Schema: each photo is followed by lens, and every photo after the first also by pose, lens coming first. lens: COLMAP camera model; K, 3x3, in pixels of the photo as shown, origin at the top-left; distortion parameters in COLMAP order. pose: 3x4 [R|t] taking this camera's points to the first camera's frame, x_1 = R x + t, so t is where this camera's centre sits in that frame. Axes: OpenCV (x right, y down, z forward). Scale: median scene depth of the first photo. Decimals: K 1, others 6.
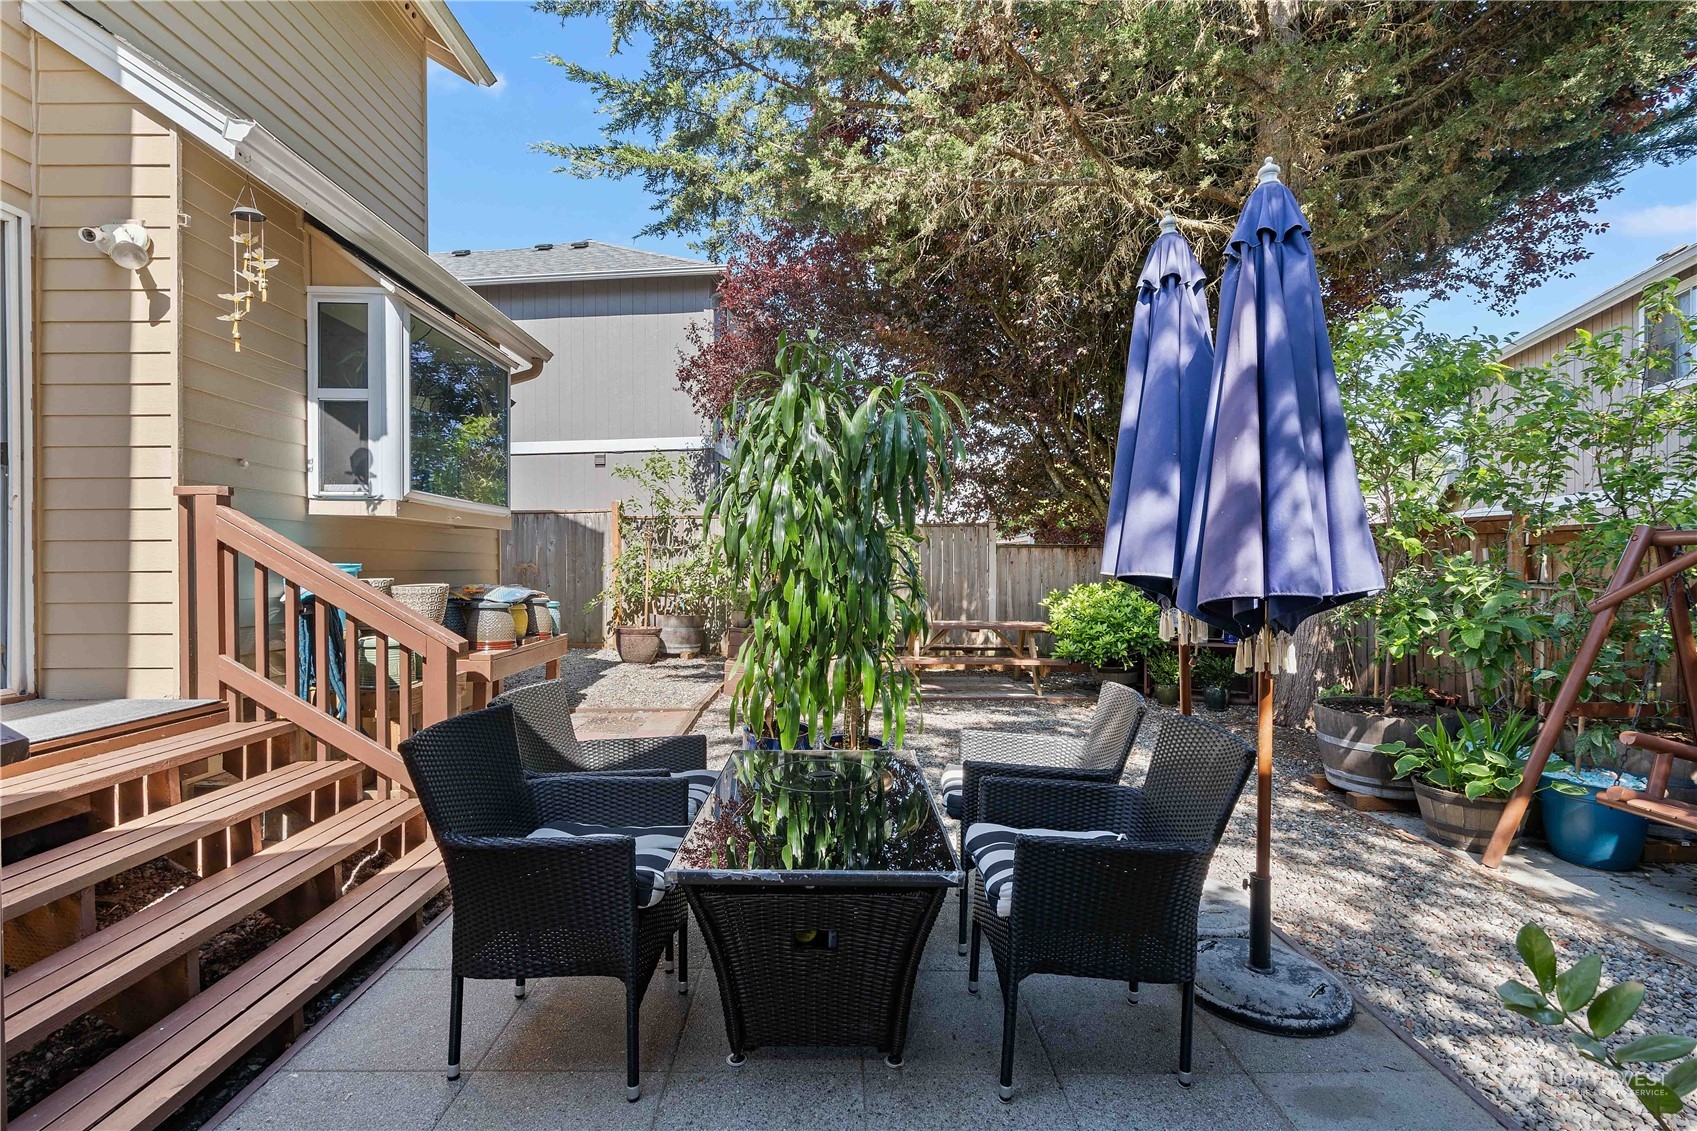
lens RADIAL K [[770.9, 0, 848.5], [0, 770.9, 569.5], [0, 0, 1]] dist [-0.006715, -0.000175]
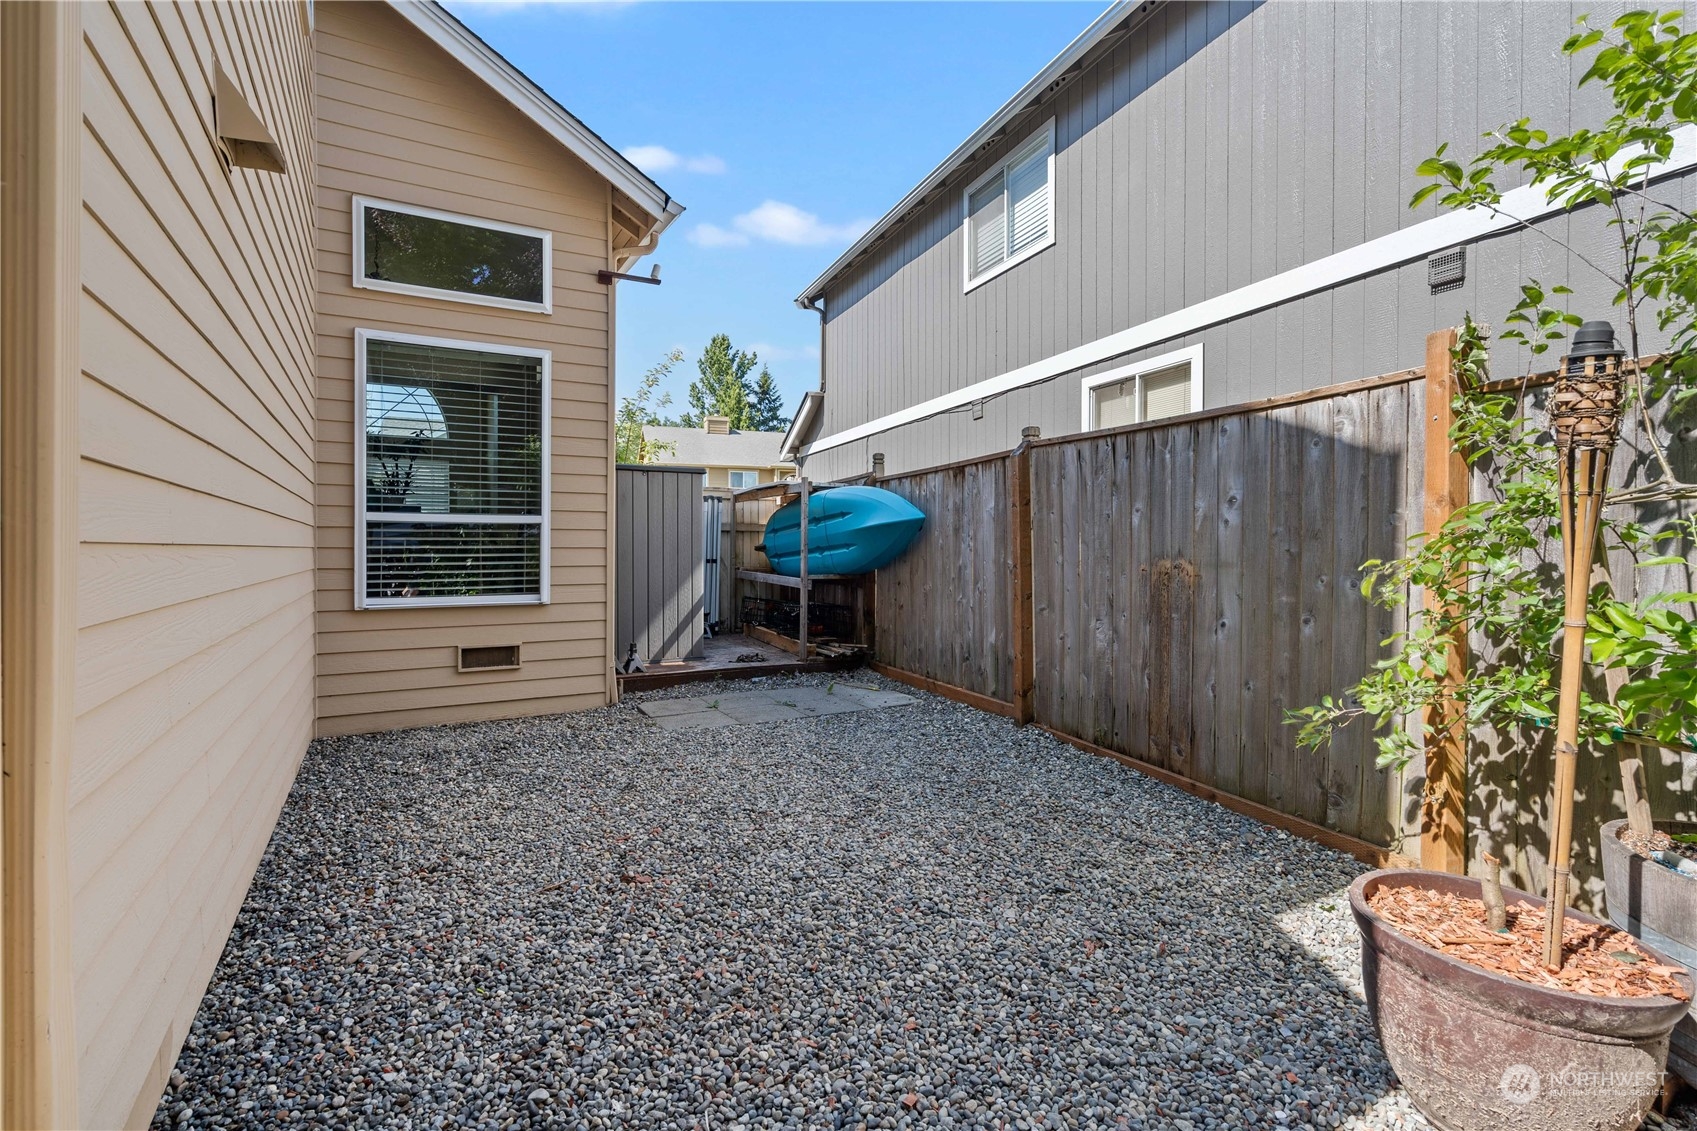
lens RADIAL K [[770.9, 0, 848.5], [0, 770.9, 569.5], [0, 0, 1]] dist [-0.006715, -0.000175]
pose [[0.480503, 0.002943, -0.876988, -0.173318], [-0.001397, 0.999996, 0.002591, -0.005485], [0.876992, -0.000019, 0.480505, 0.706372]]
